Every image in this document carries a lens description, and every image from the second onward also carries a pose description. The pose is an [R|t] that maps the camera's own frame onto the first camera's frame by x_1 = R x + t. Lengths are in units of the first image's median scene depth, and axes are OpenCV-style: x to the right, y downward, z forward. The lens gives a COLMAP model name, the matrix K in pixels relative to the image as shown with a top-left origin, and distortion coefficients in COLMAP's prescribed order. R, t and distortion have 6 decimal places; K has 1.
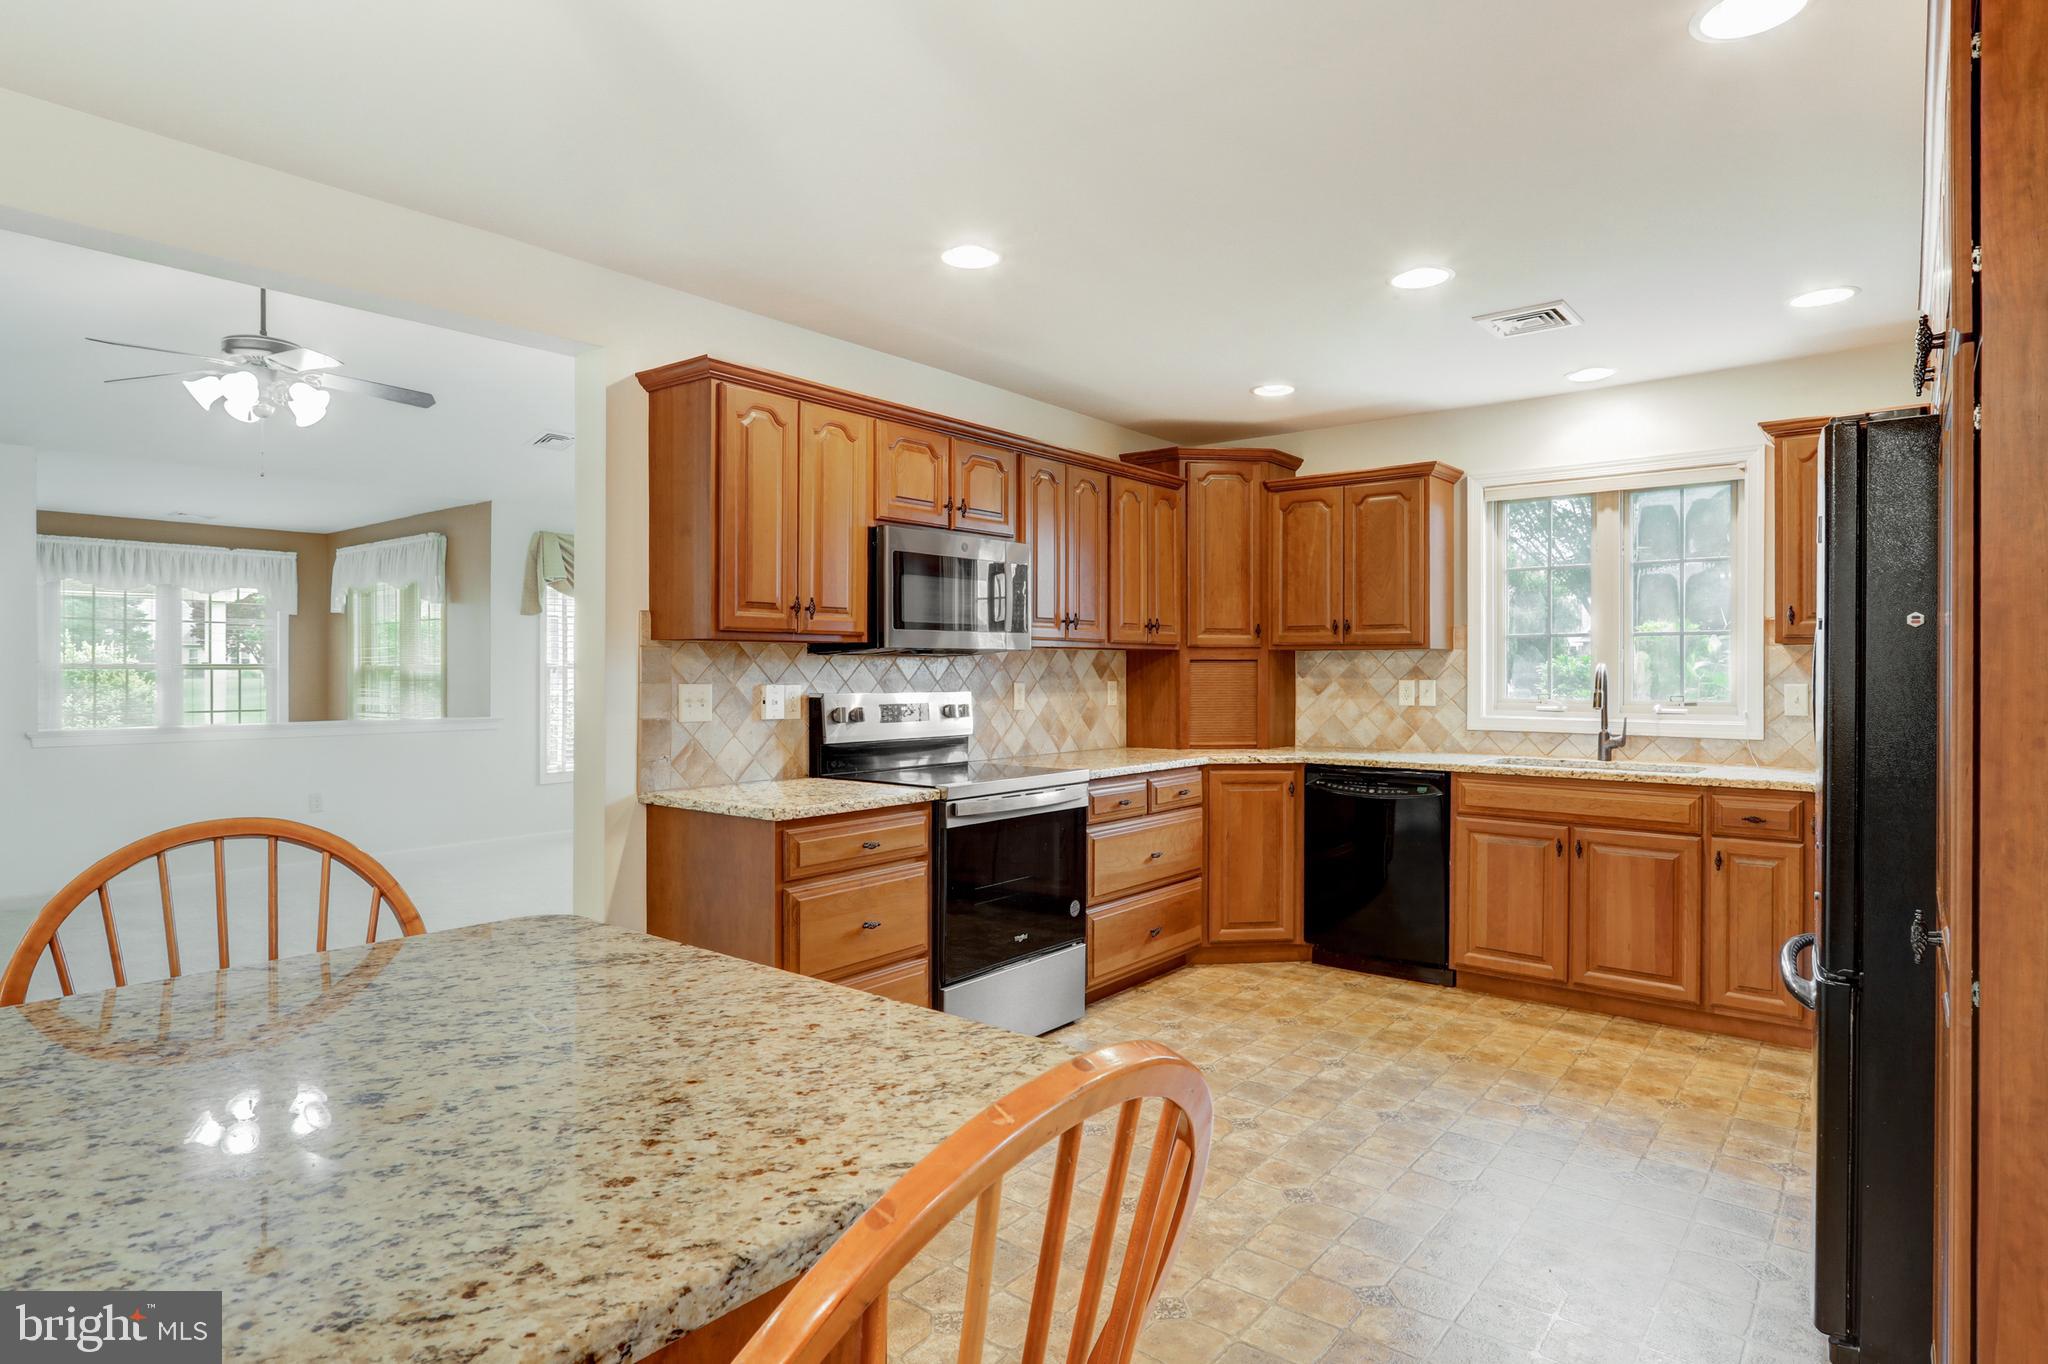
lens RADIAL K [[1109.0, 0, 1022.4], [0, 1109.0, 674.7], [0, 0, 1]] dist [-0.006494, -0.000194]
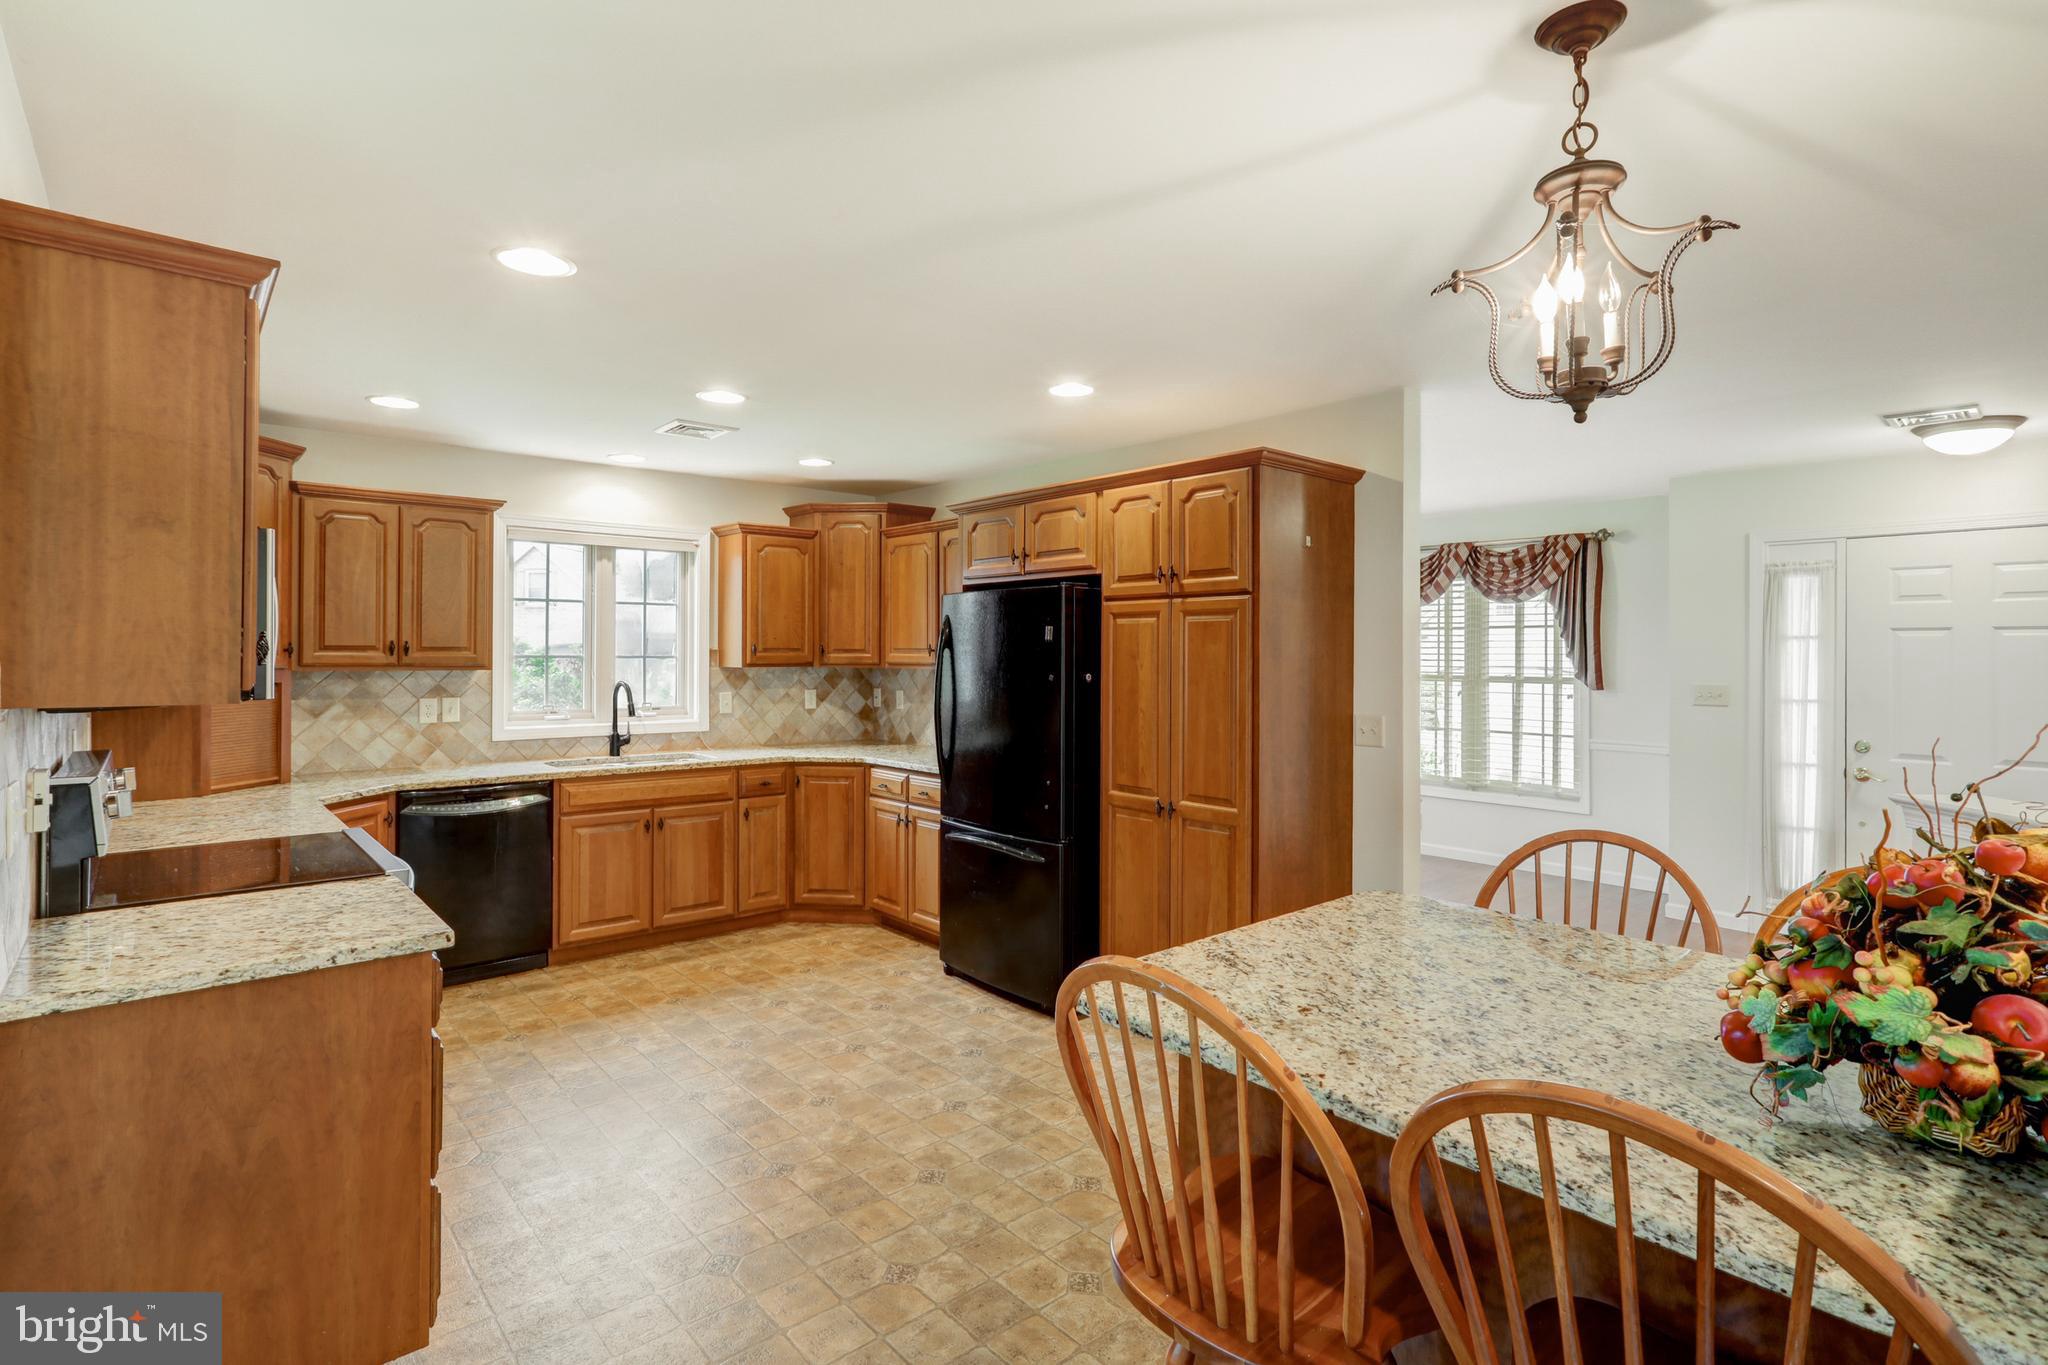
lens RADIAL K [[997.3, 0, 1025.9], [0, 997.3, 652.2], [0, 0, 1]] dist [-0.010649, -0.000029]
pose [[0.174399, -0.000289, 0.984675, -0.568625], [0.000578, 1.000000, 0.000191, -0.046309], [-0.984675, 0.000536, 0.174400, 0.349689]]
